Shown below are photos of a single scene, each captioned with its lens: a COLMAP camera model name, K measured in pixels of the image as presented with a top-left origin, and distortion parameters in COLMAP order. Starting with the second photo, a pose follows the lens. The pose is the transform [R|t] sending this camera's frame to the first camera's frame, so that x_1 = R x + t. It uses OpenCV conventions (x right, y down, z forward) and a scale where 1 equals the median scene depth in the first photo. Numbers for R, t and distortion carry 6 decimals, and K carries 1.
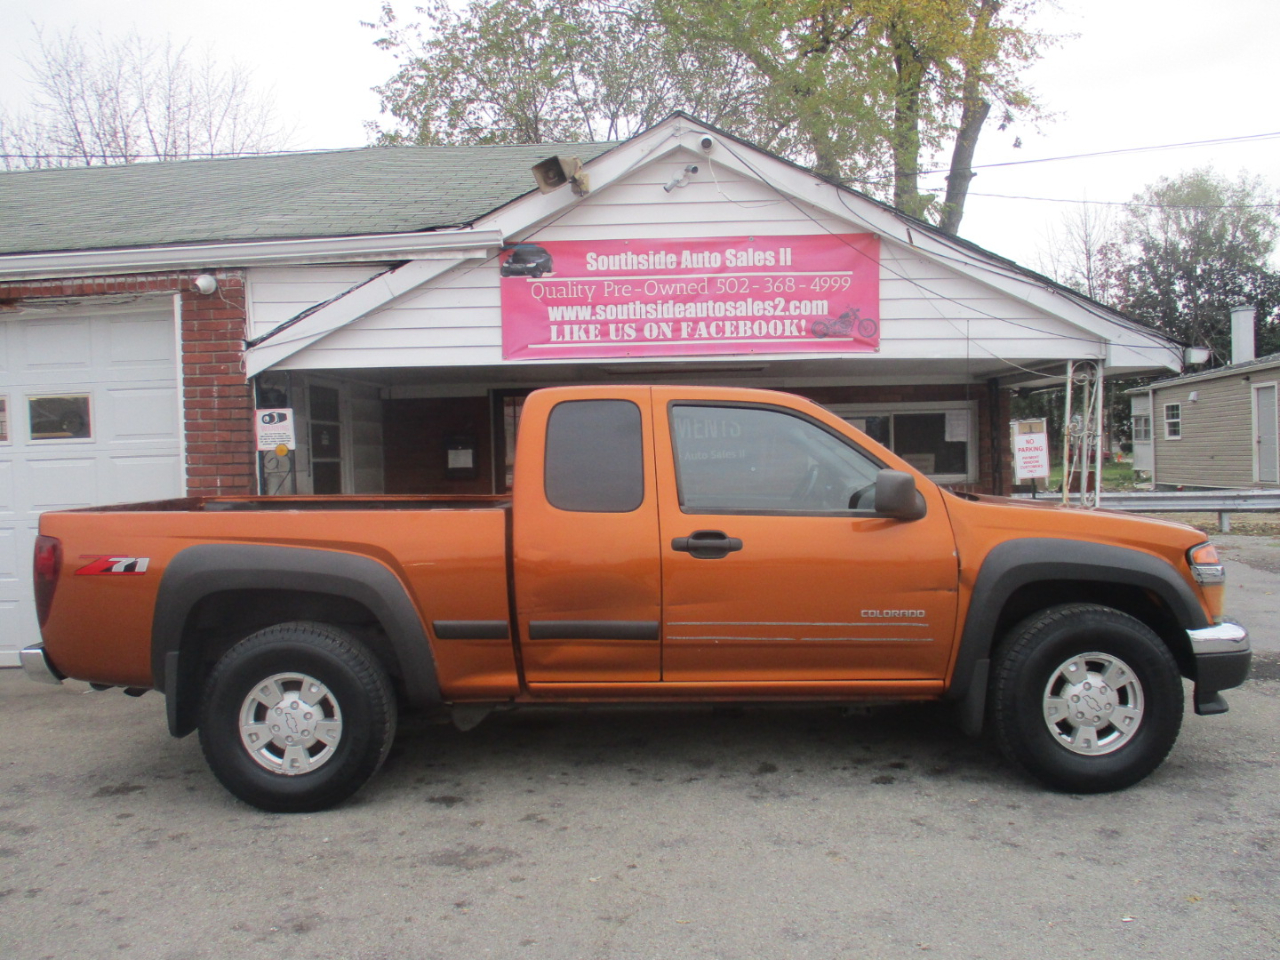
lens RADIAL K [[1075.5, 0, 643.7], [0, 1075.5, 482.9], [0, 0, 1]] dist [-0.037968, 0.025578]
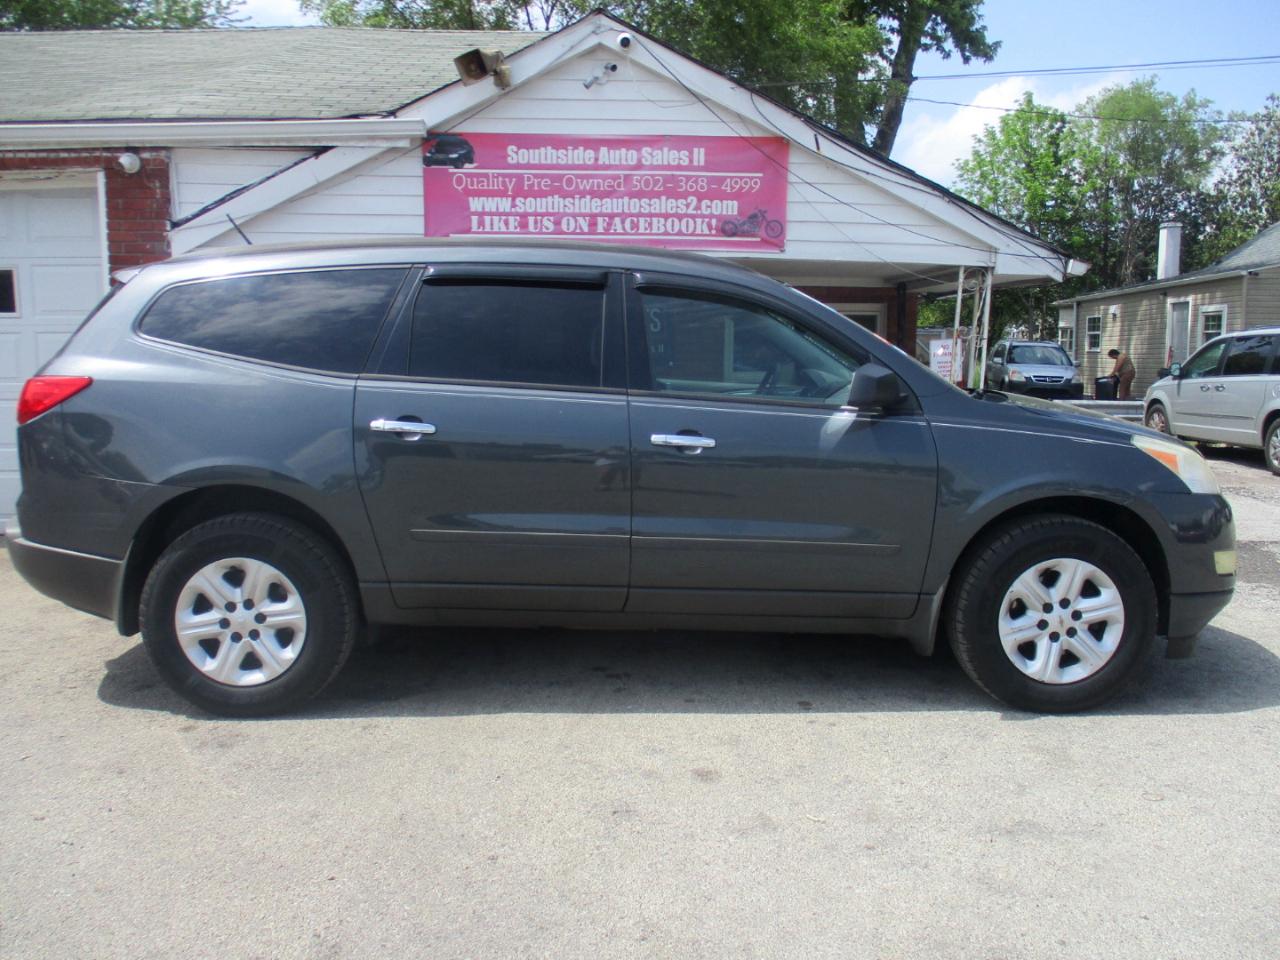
lens RADIAL K [[1075.5, 0, 649.9], [0, 1075.5, 489.7], [0, 0, 1]] dist [-0.037968, 0.025578]
pose [[0.997827, 0.020913, 0.062483, 0.026032], [-0.027001, 0.994796, 0.098245, 0.010093], [-0.060103, -0.099718, 0.993199, -0.064262]]
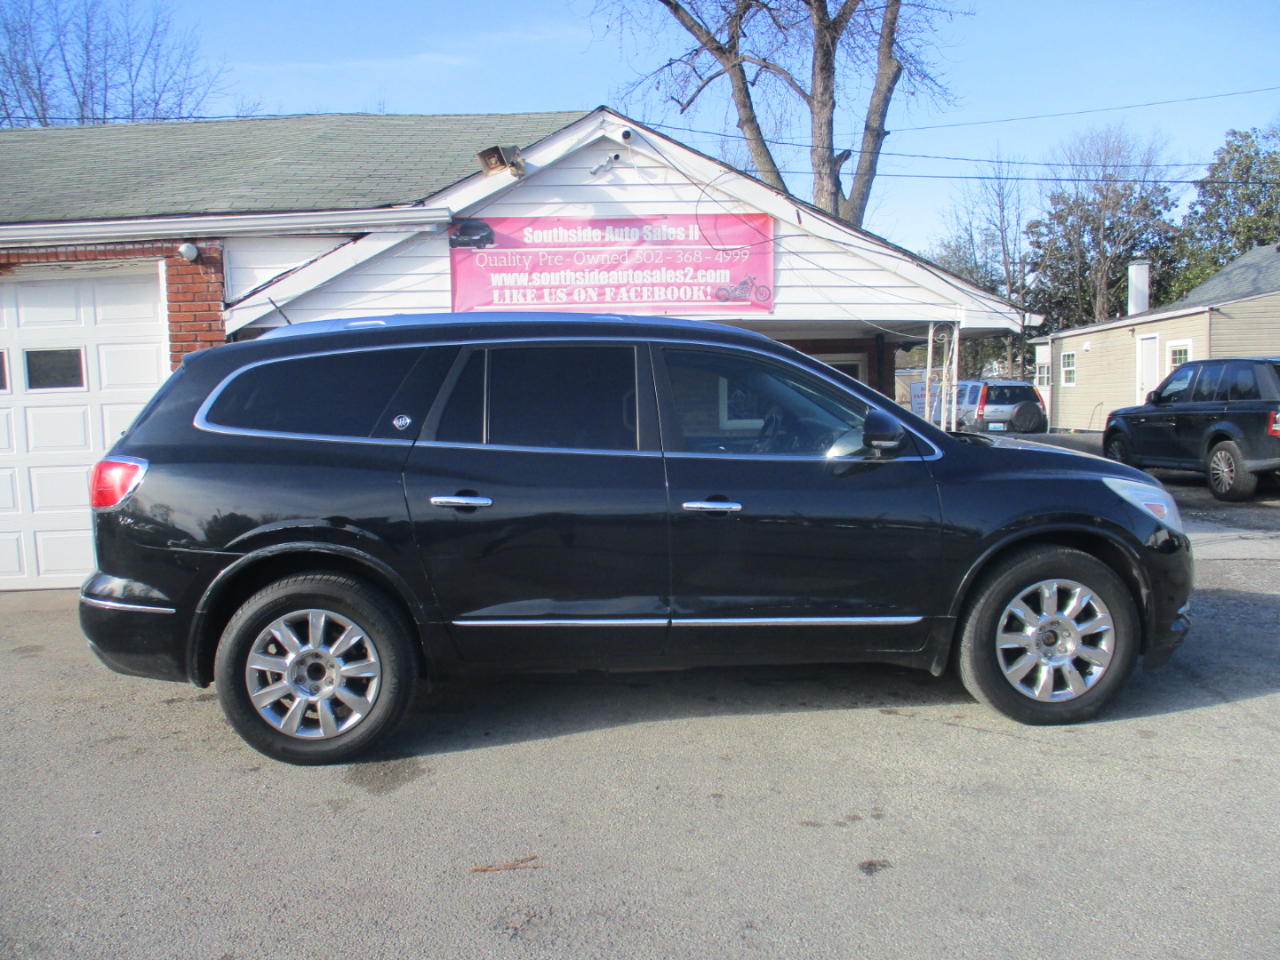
lens RADIAL K [[1075.5, 0, 650.2], [0, 1075.5, 481.0], [0, 0, 1]] dist [-0.037968, 0.025578]
pose [[0.997424, -0.005777, 0.071497, -0.001385], [0.002275, 0.998798, 0.048967, 0.003502], [-0.071694, -0.048678, 0.996238, -0.179873]]
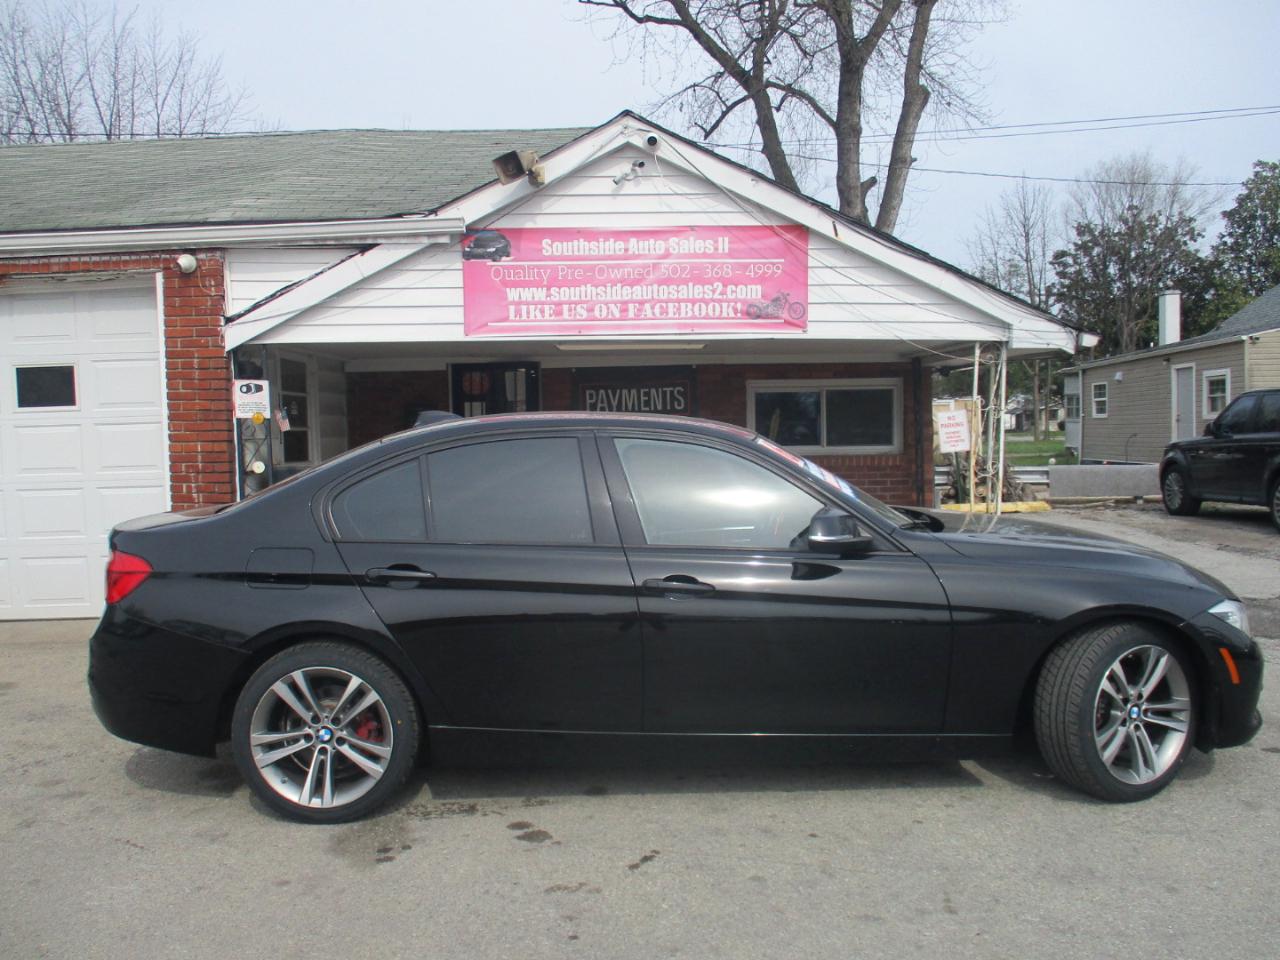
lens RADIAL K [[1075.5, 0, 646.8], [0, 1075.5, 479.4], [0, 0, 1]] dist [-0.037968, 0.025578]
pose [[0.998719, 0.003410, 0.050491, -0.001160], [-0.004360, 0.999815, 0.018721, 0.009228], [-0.050418, -0.018917, 0.998549, -0.099949]]
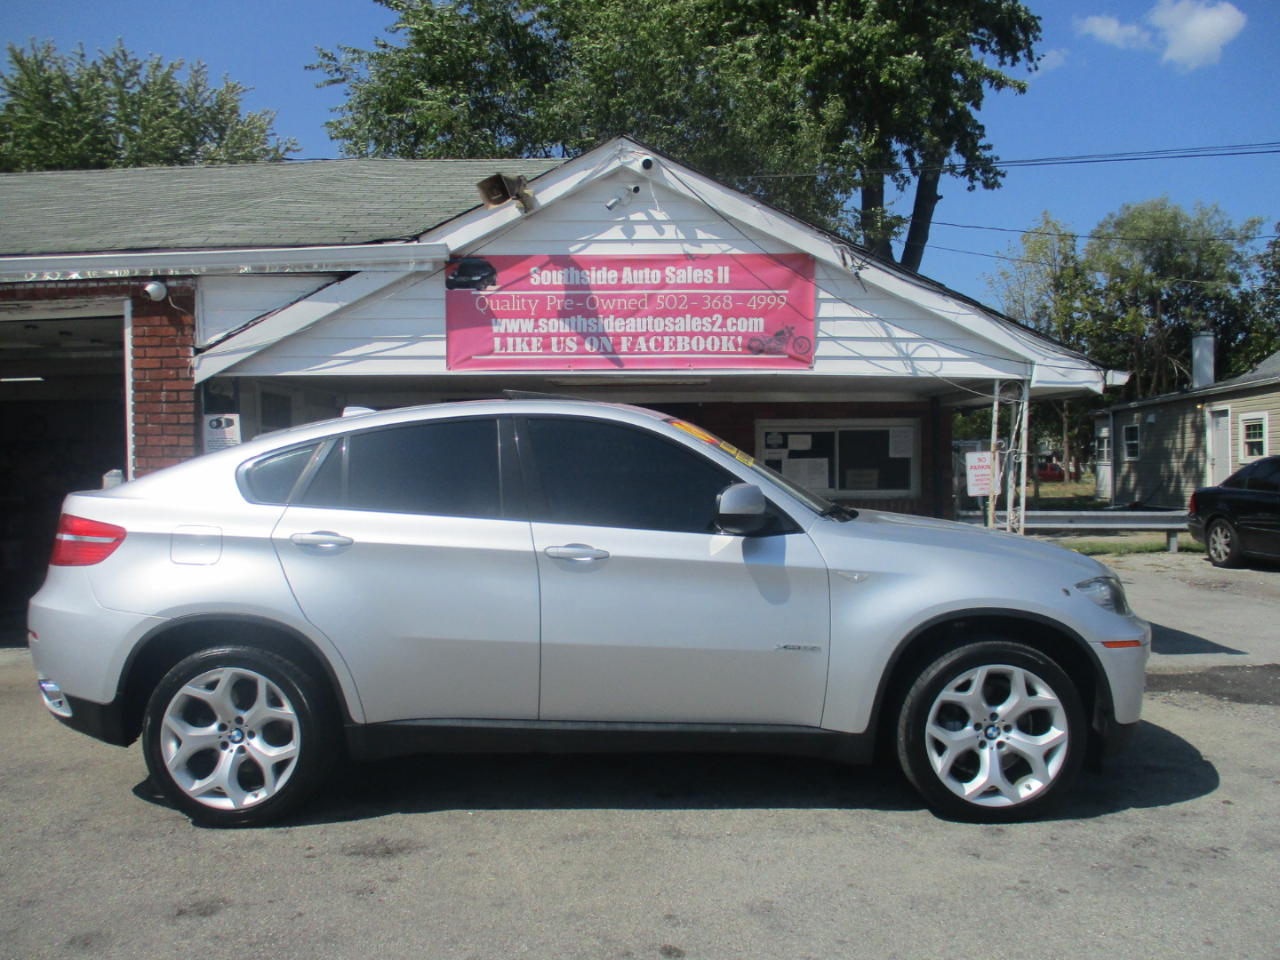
lens RADIAL K [[1075.5, 0, 644.2], [0, 1075.5, 475.1], [0, 0, 1]] dist [-0.037968, 0.025578]
pose [[0.999623, 0.015884, 0.022406, 0.035739], [-0.015430, 0.999675, -0.020316, 0.003446], [-0.022721, 0.019963, 0.999543, -0.025427]]
